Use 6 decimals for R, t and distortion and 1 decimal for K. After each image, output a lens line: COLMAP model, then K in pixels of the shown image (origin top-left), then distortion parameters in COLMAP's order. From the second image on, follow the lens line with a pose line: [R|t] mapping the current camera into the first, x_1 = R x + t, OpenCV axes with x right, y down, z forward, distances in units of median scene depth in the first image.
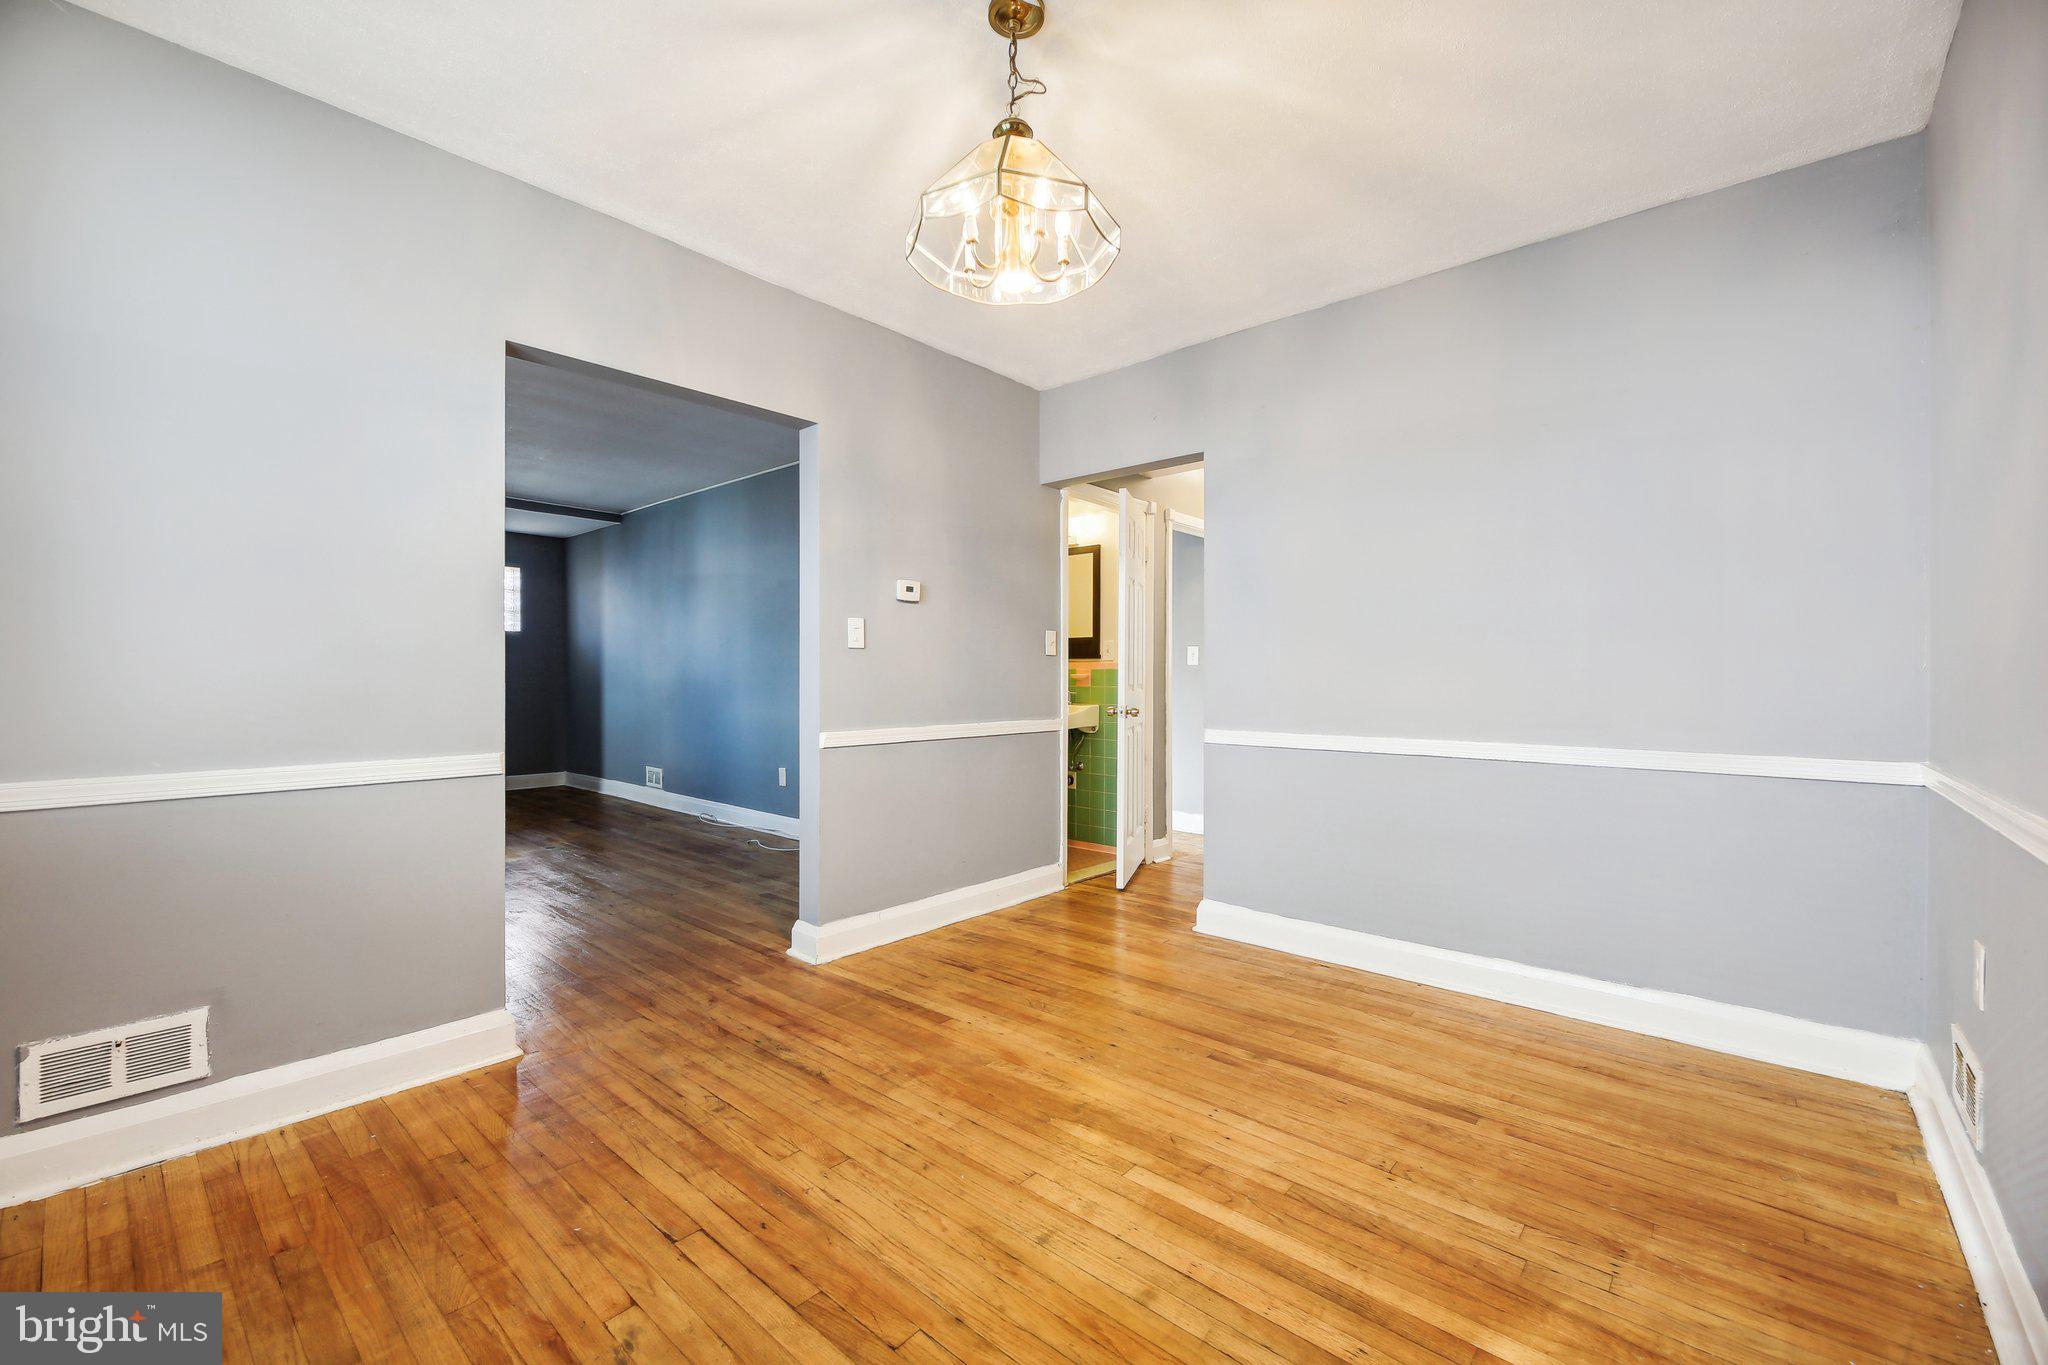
lens RADIAL K [[845.2, 0, 1036.0], [0, 845.2, 672.1], [0, 0, 1]] dist [0.000818, -0.000179]
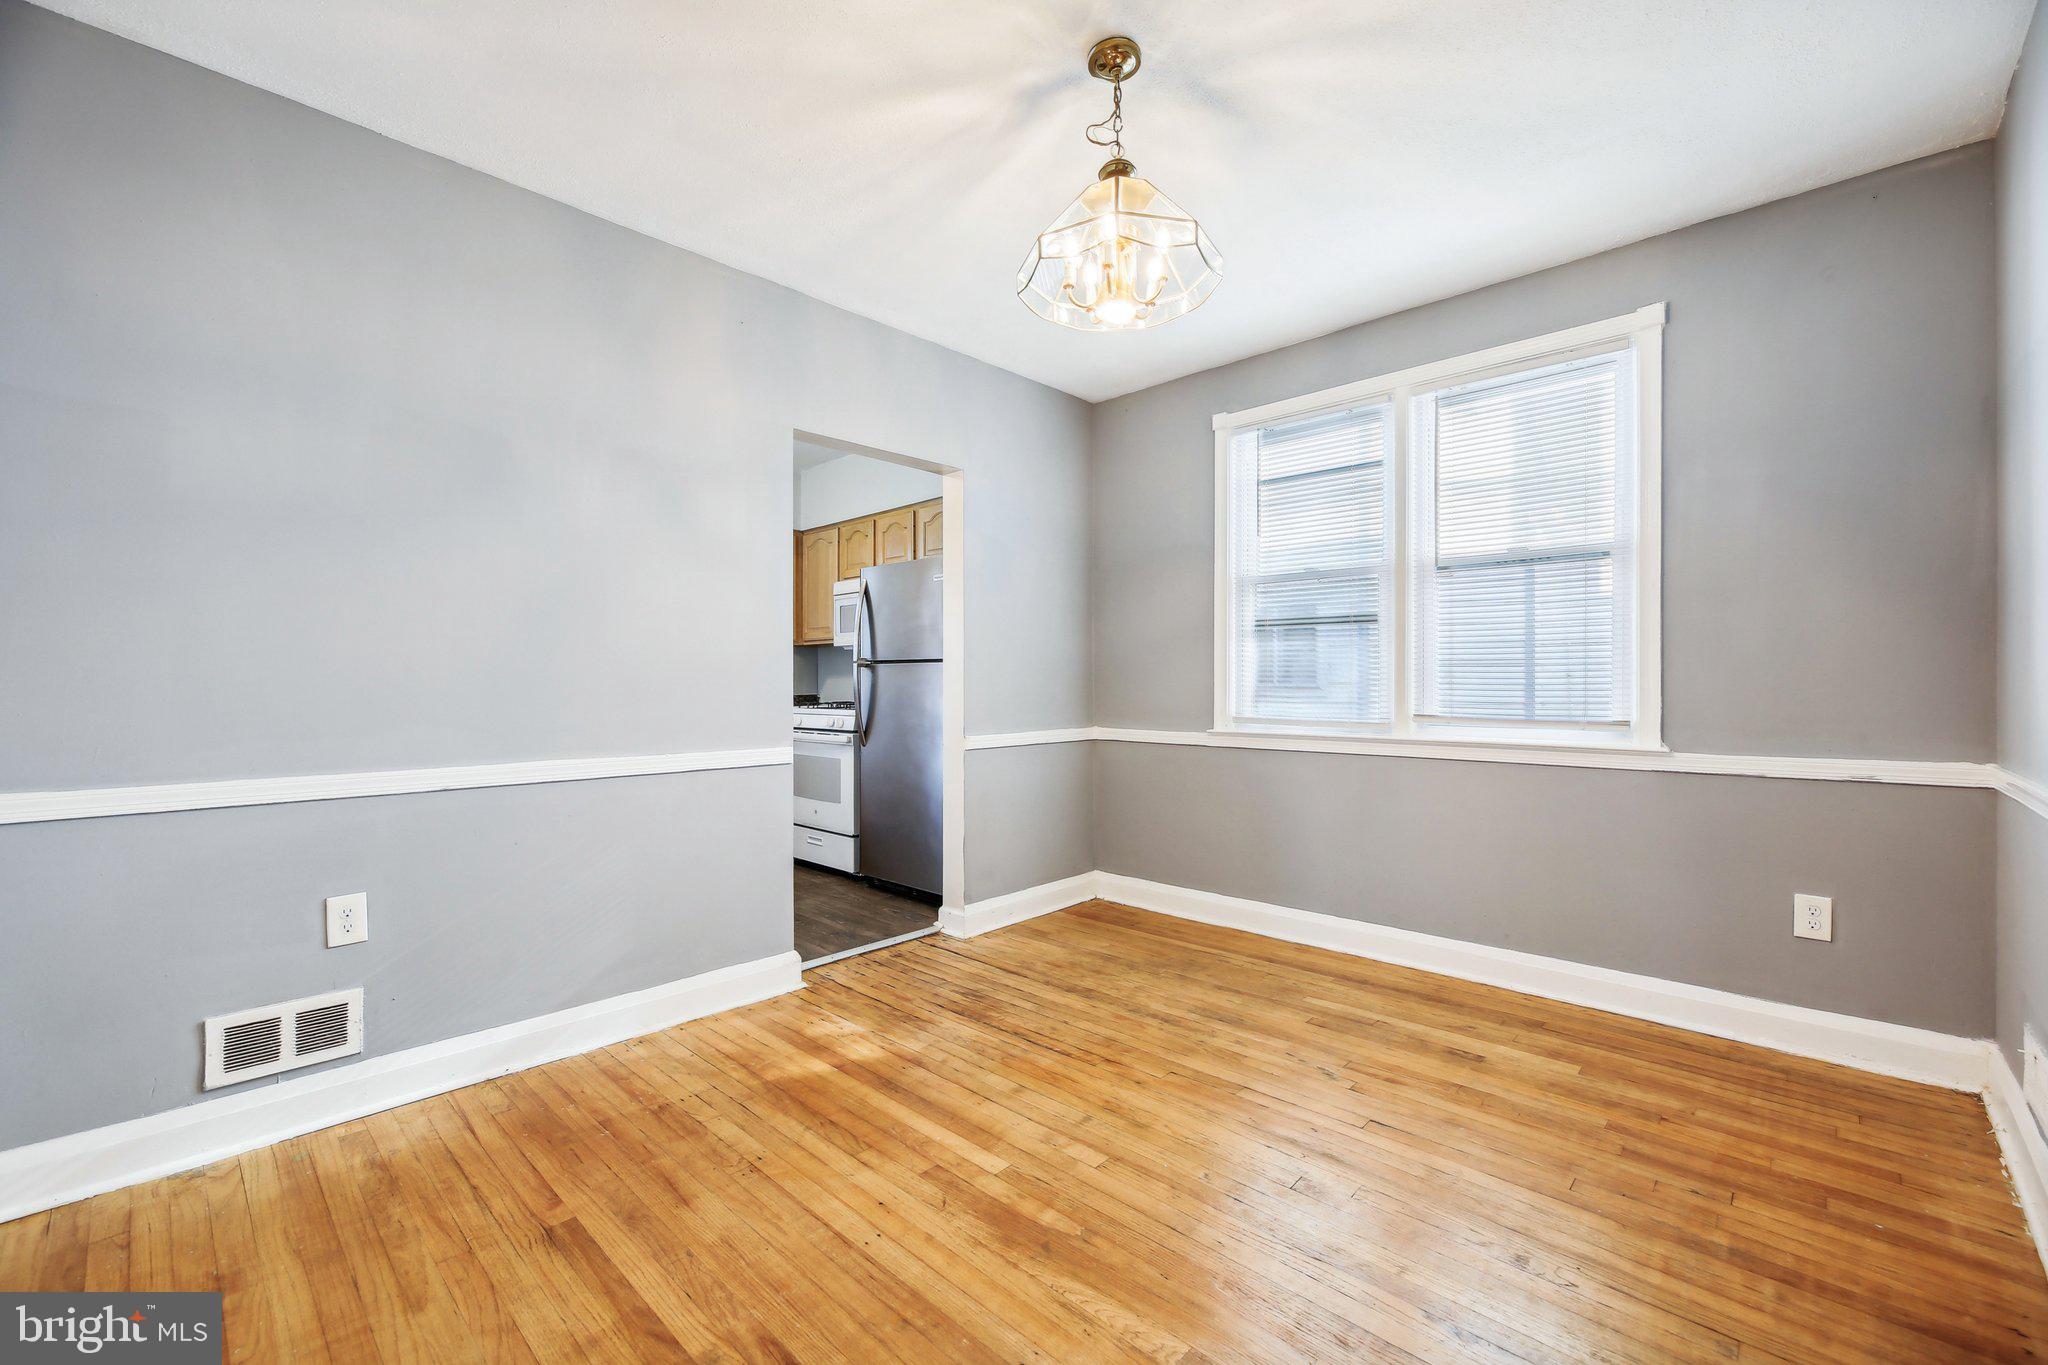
lens RADIAL K [[845.2, 0, 1036.0], [0, 845.2, 672.1], [0, 0, 1]] dist [0.000818, -0.000179]
pose [[-0.999148, -0.001118, 0.041265, 0.030433], [-0.001800, 0.999863, -0.016480, 0.006811], [-0.041241, -0.016541, -0.999012, 2.036635]]
